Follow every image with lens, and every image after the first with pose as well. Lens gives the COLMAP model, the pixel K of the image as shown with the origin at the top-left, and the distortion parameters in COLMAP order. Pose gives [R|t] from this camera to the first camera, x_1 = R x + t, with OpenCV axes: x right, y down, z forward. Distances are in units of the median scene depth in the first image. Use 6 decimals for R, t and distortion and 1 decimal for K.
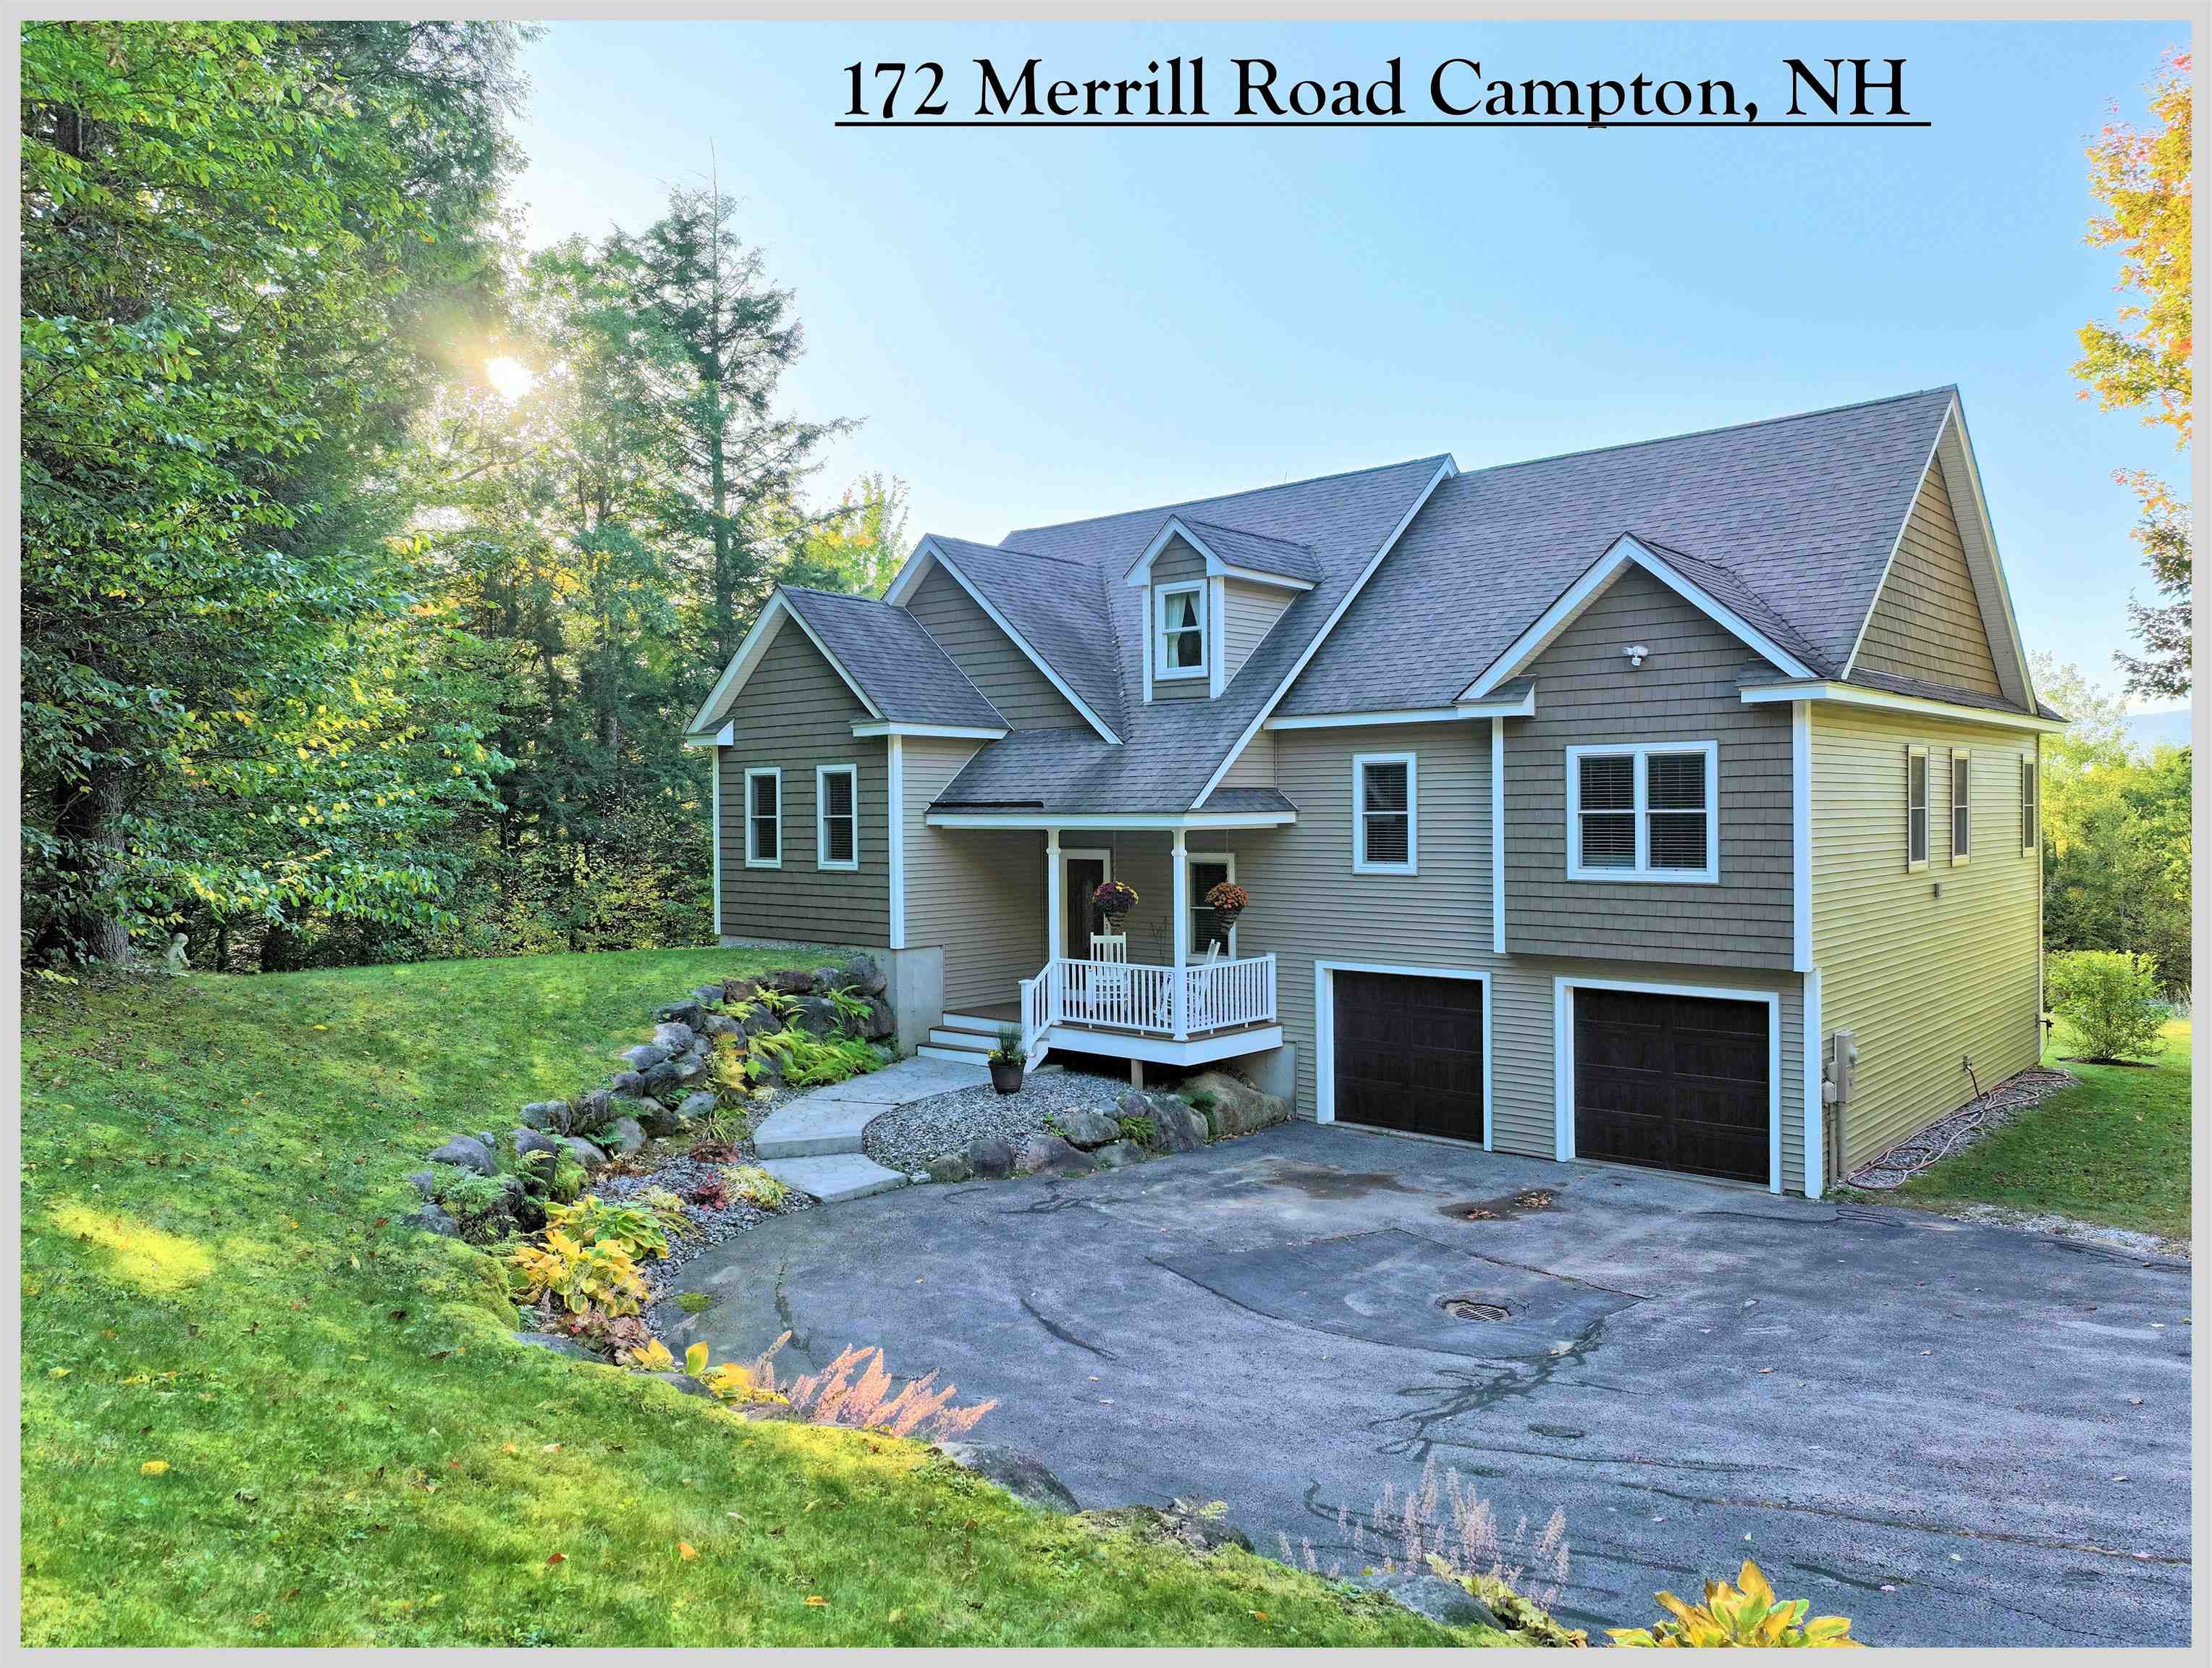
lens RADIAL K [[1529.5, 0, 1112.2], [0, 1529.5, 834.0], [0, 0, 1]] dist [0.008141, -0.000527]
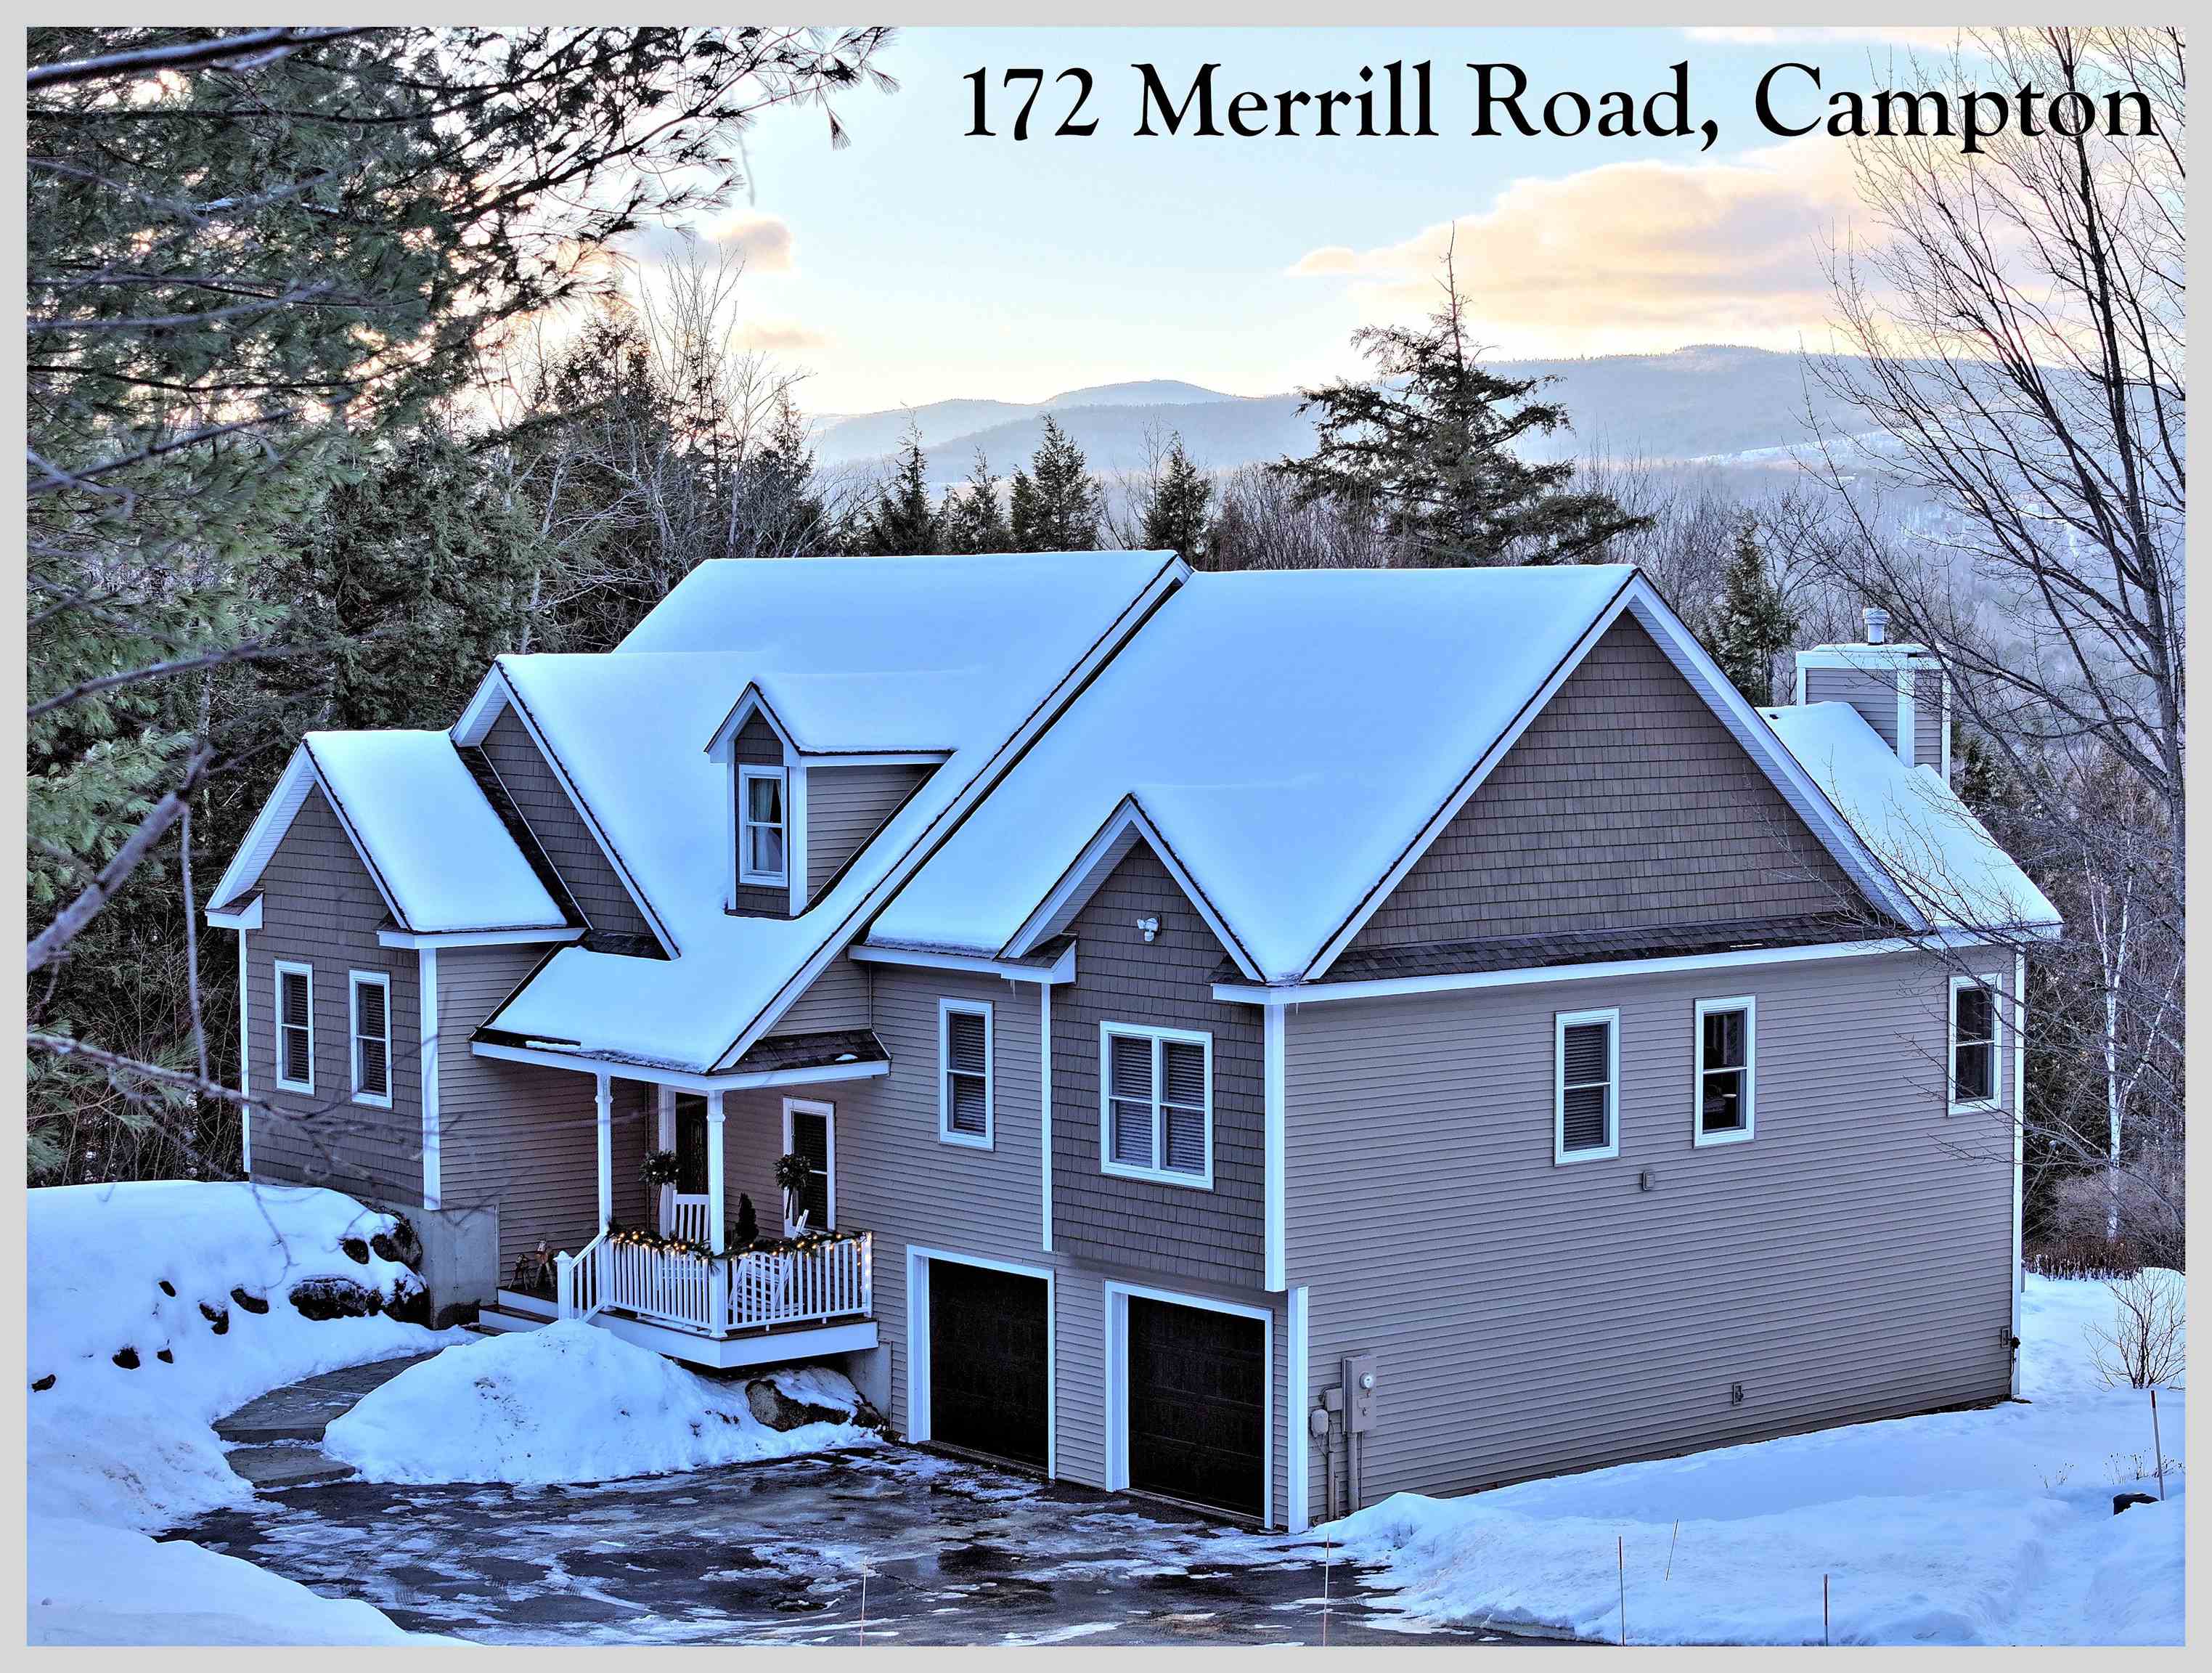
lens RADIAL K [[4338.9, 0, 1103.4], [0, 4338.9, 917.9], [0, 0, 1]] dist [-0.253093, 1.500193]
pose [[0.988185, 0.015082, -0.152521, 0.560909], [-0.006200, 0.998265, 0.058546, -0.216891], [0.153139, -0.056909, 0.986565, -1.195246]]
